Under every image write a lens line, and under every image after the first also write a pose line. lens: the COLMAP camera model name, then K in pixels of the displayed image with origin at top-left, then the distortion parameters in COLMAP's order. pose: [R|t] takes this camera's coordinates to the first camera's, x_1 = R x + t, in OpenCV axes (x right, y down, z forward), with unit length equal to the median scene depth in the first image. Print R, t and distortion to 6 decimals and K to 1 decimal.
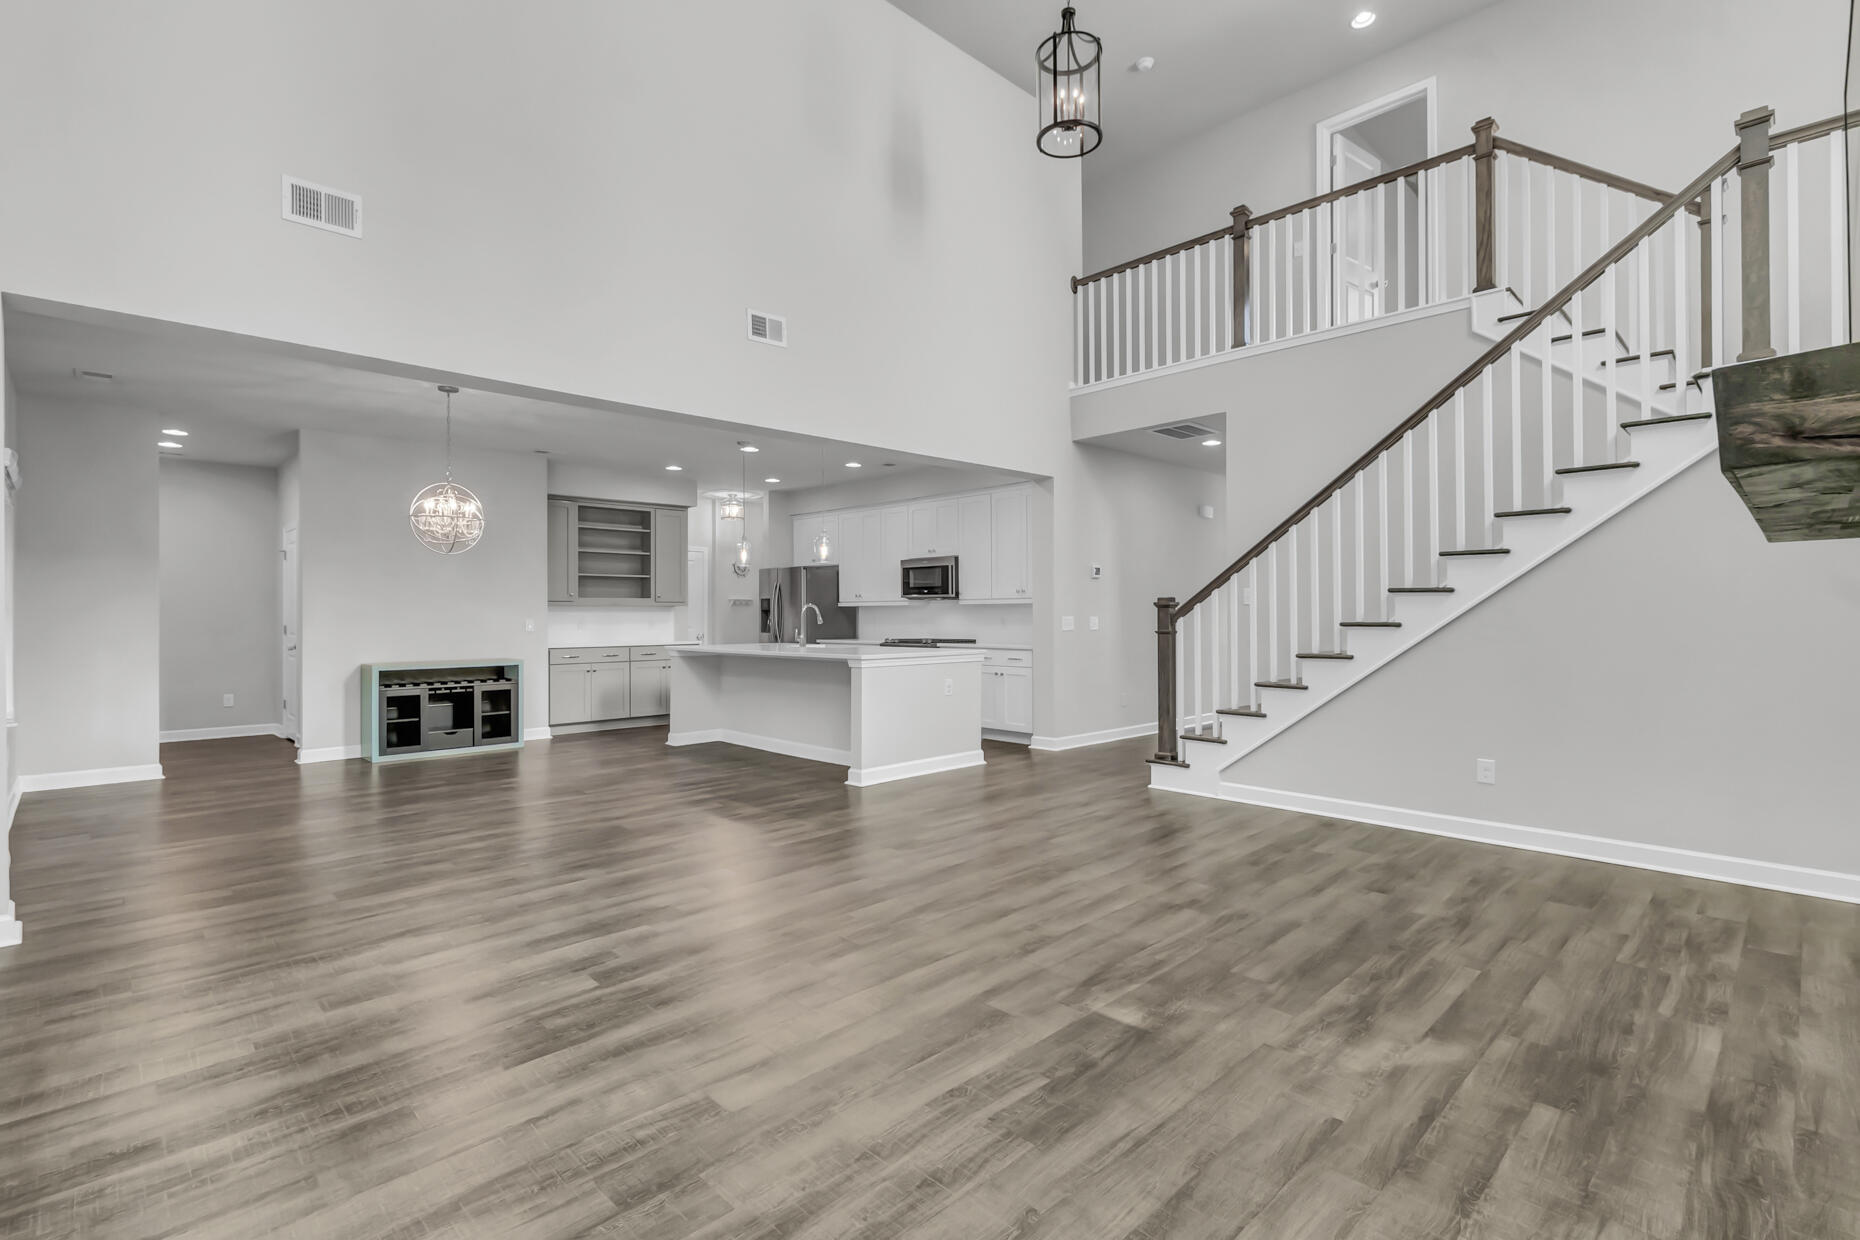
lens RADIAL K [[861.7, 0, 926.6], [0, 861.7, 613.5], [0, 0, 1]] dist [-0.000324, -0.000238]
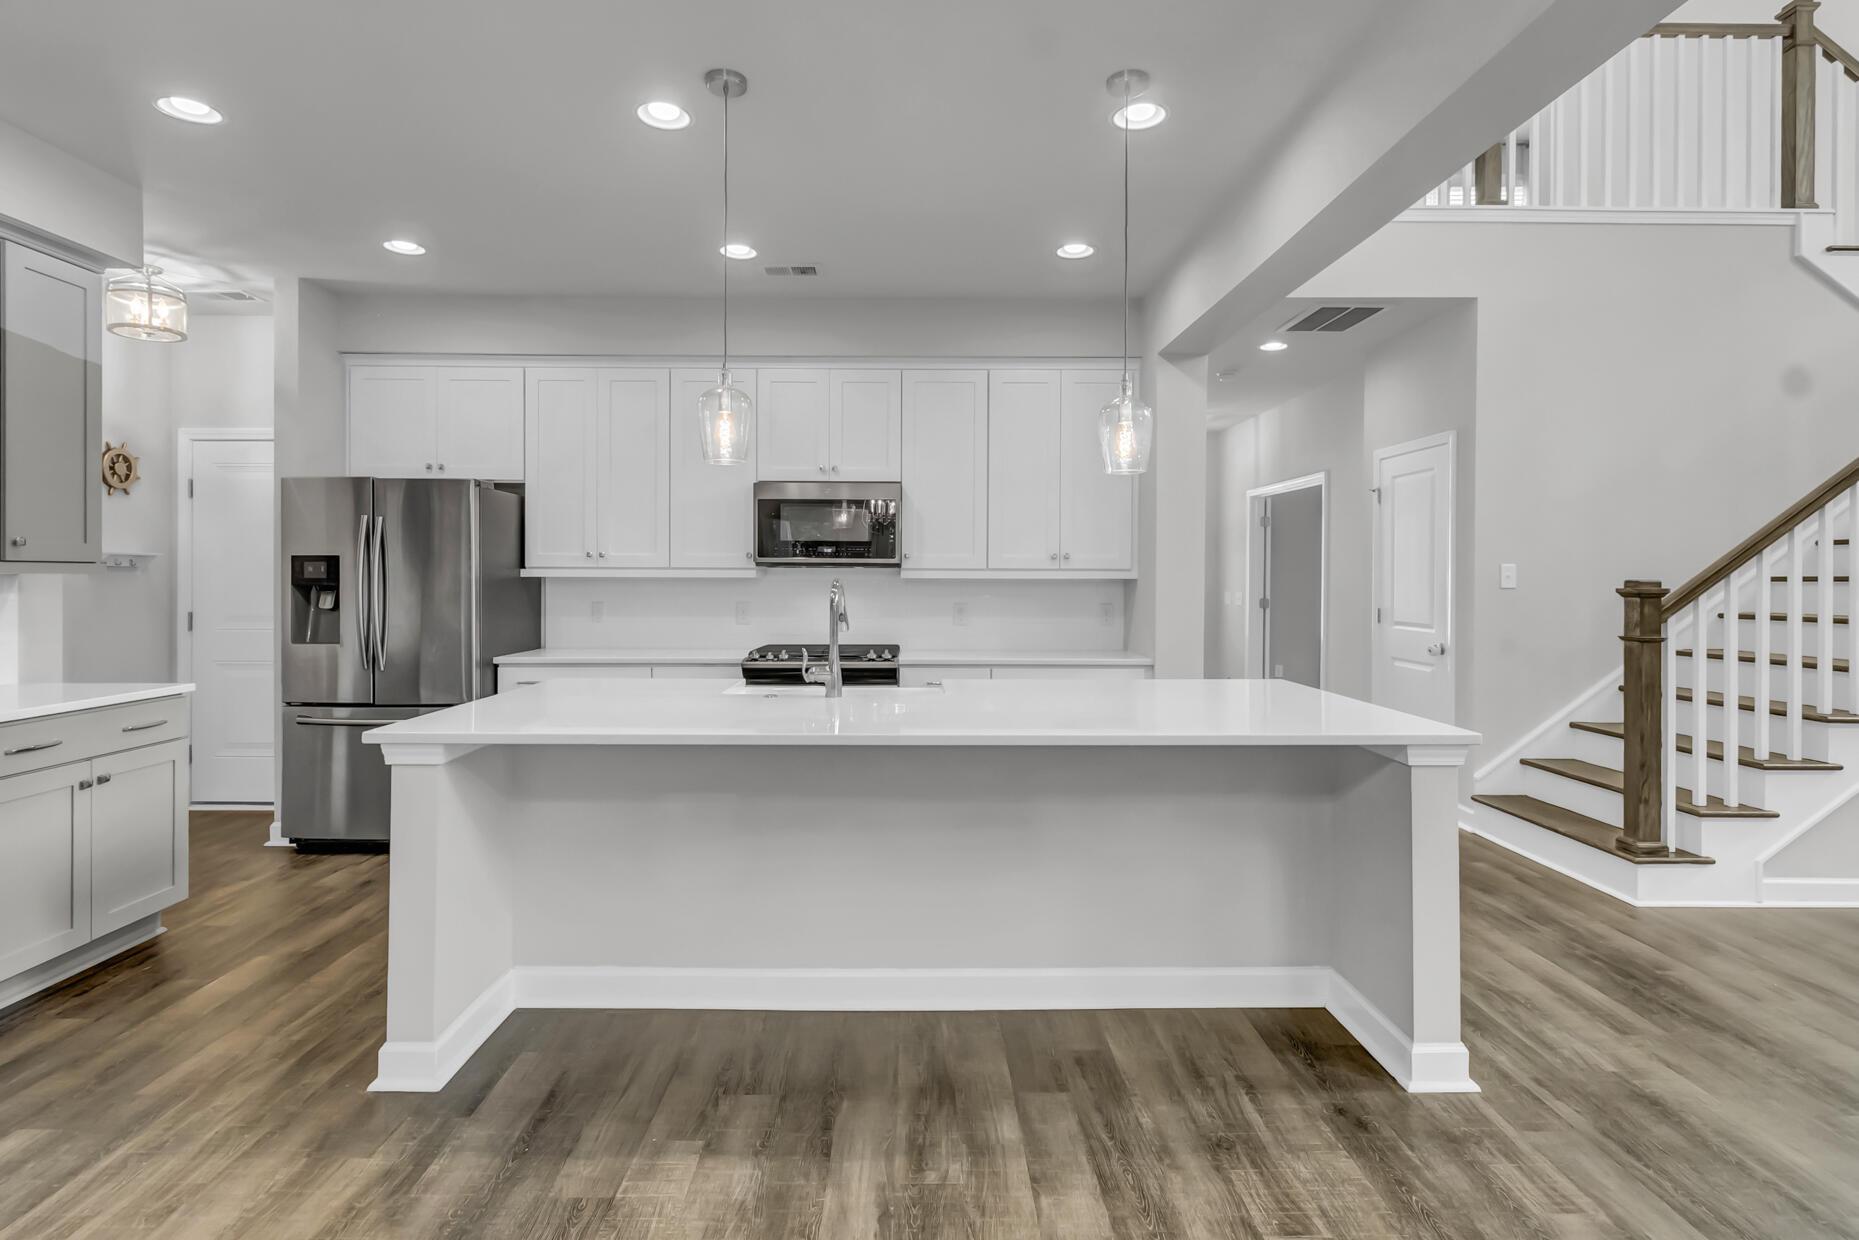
lens RADIAL K [[955.7, 0, 924.3], [0, 955.7, 585.3], [0, 0, 1]] dist [-0.000286, 0.001500]
pose [[0.694191, -0.000094, 0.719791, -0.362924], [-0.007233, 0.999949, 0.007106, -0.010575], [-0.719755, -0.010140, 0.694154, 0.605290]]
